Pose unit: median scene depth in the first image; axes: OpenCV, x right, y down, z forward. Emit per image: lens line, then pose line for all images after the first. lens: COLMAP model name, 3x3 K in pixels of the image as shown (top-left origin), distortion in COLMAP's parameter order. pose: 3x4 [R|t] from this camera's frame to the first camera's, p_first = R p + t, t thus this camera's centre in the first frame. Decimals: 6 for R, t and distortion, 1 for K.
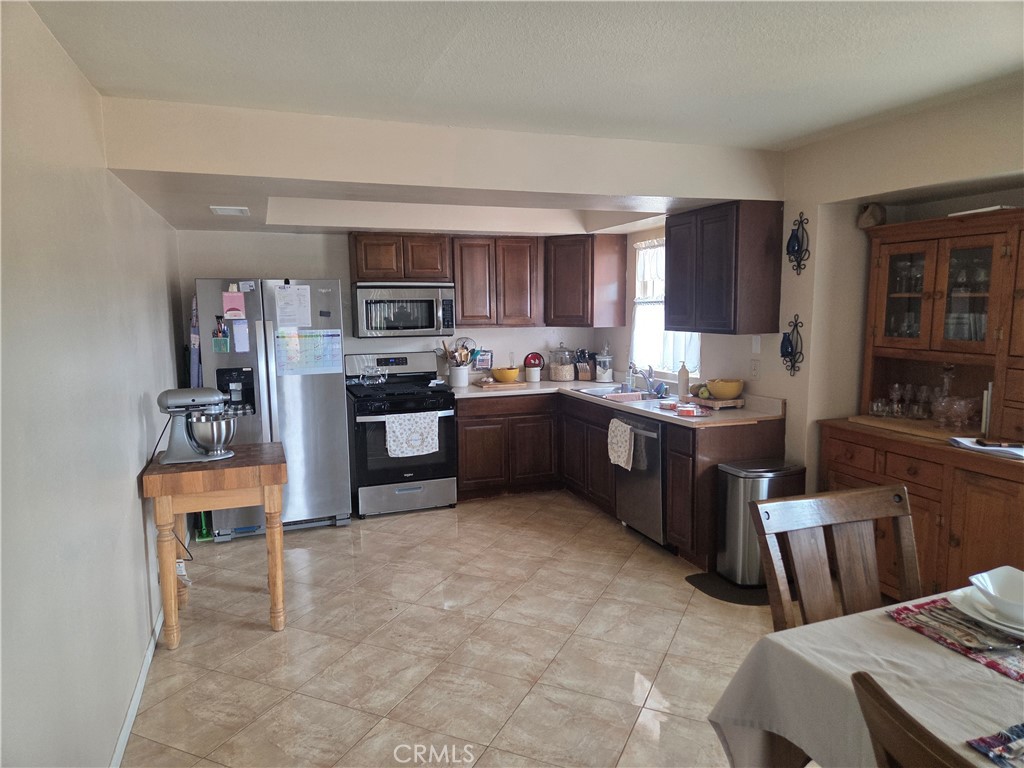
lens RADIAL K [[675.5, 0, 507.2], [0, 675.5, 383.8], [0, 0, 1]] dist [0.049142, -0.037408]
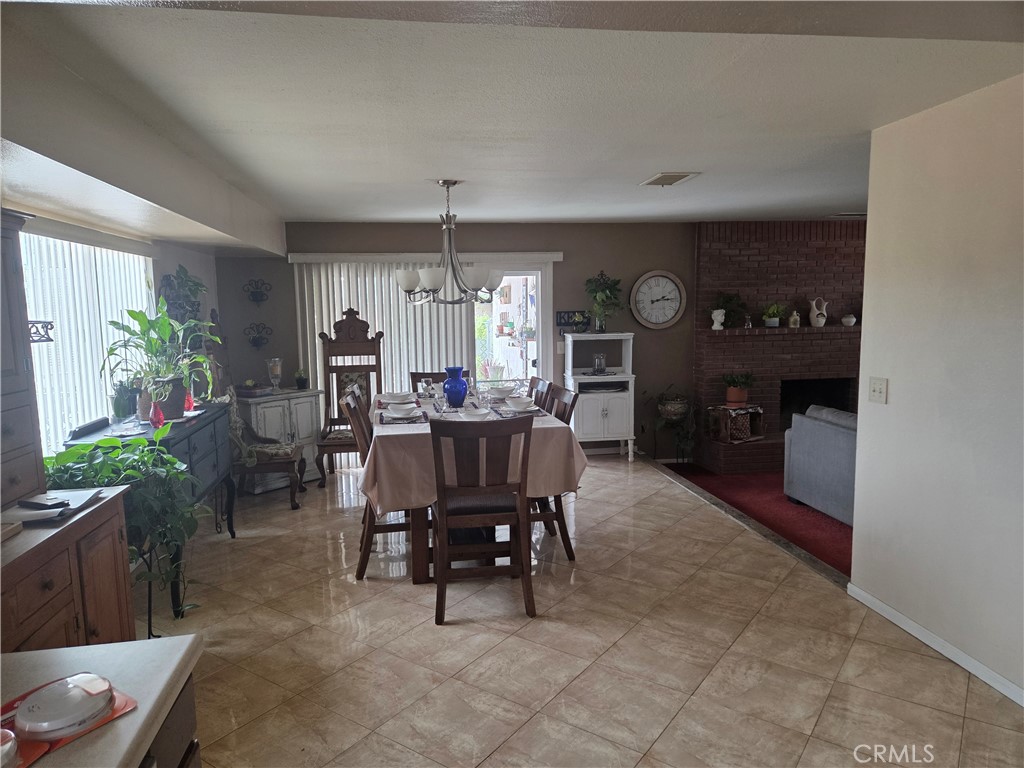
lens RADIAL K [[675.5, 0, 505.3], [0, 675.5, 380.7], [0, 0, 1]] dist [0.049142, -0.037408]
pose [[-0.979131, 0.012225, 0.202860, 0.025214], [0.058610, 0.972763, 0.224268, -0.162009], [-0.194594, 0.231477, -0.953180, 1.307412]]
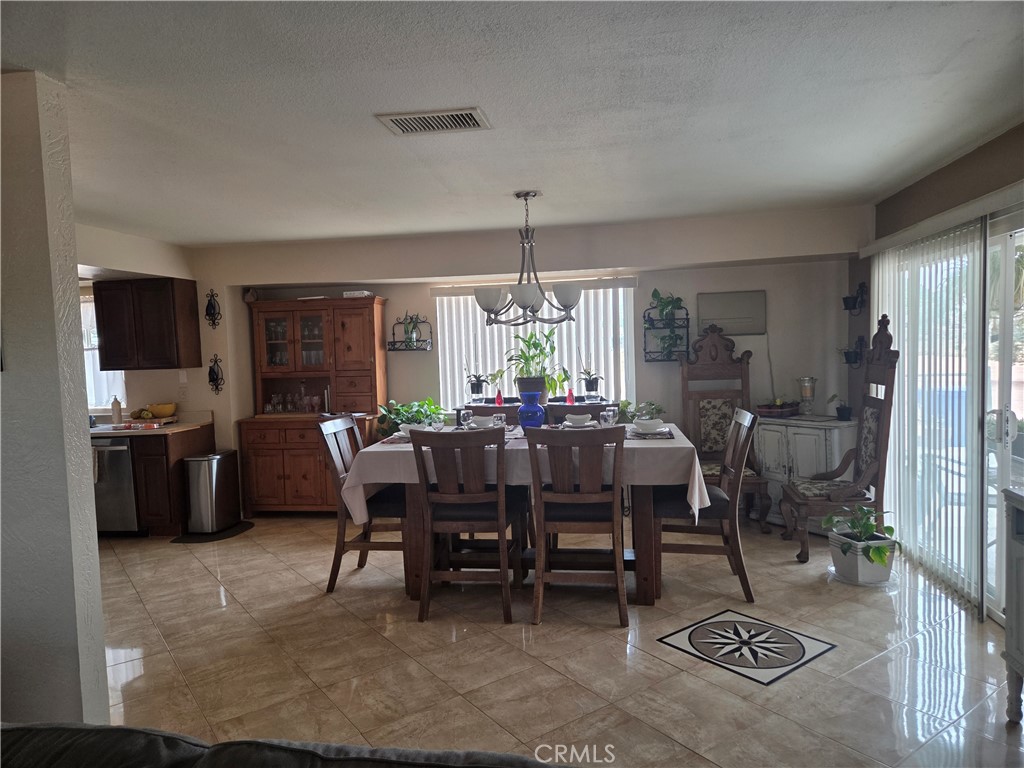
lens RADIAL K [[675.5, 0, 509.8], [0, 675.5, 390.8], [0, 0, 1]] dist [0.049142, -0.037408]
pose [[0.486890, -0.059051, 0.871465, -0.618136], [0.131043, 0.991358, -0.006039, 0.079227], [-0.863577, 0.117140, 0.490421, -0.335111]]
